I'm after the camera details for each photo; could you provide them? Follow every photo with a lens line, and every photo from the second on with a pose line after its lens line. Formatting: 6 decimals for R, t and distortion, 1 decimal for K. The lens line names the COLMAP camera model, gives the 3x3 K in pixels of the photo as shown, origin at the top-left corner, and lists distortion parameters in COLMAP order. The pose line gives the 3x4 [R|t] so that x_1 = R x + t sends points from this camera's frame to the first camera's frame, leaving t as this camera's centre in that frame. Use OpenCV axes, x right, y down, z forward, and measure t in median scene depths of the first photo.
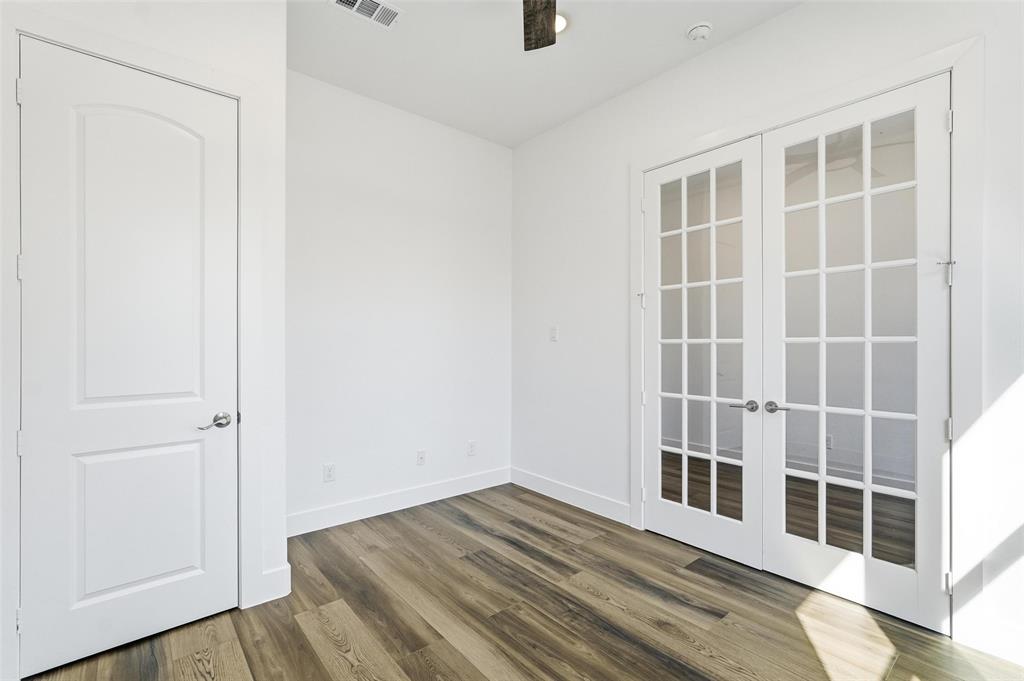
lens RADIAL K [[458.1, 0, 507.0], [0, 458.1, 342.2], [0, 0, 1]] dist [0.001104, 0.000930]
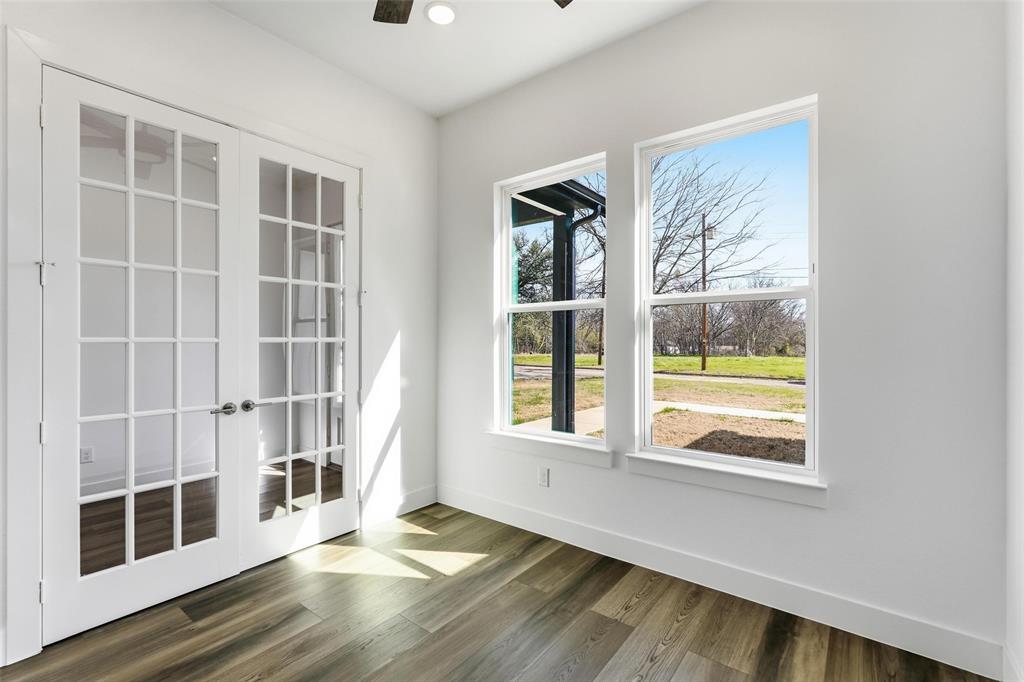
lens RADIAL K [[458.1, 0, 507.0], [0, 458.1, 342.7], [0, 0, 1]] dist [0.001104, 0.000930]
pose [[-0.204798, -0.000042, 0.978804, -0.535283], [0.002175, 0.999998, 0.000498, 0.003077], [-0.978802, 0.002231, -0.204798, 0.651992]]
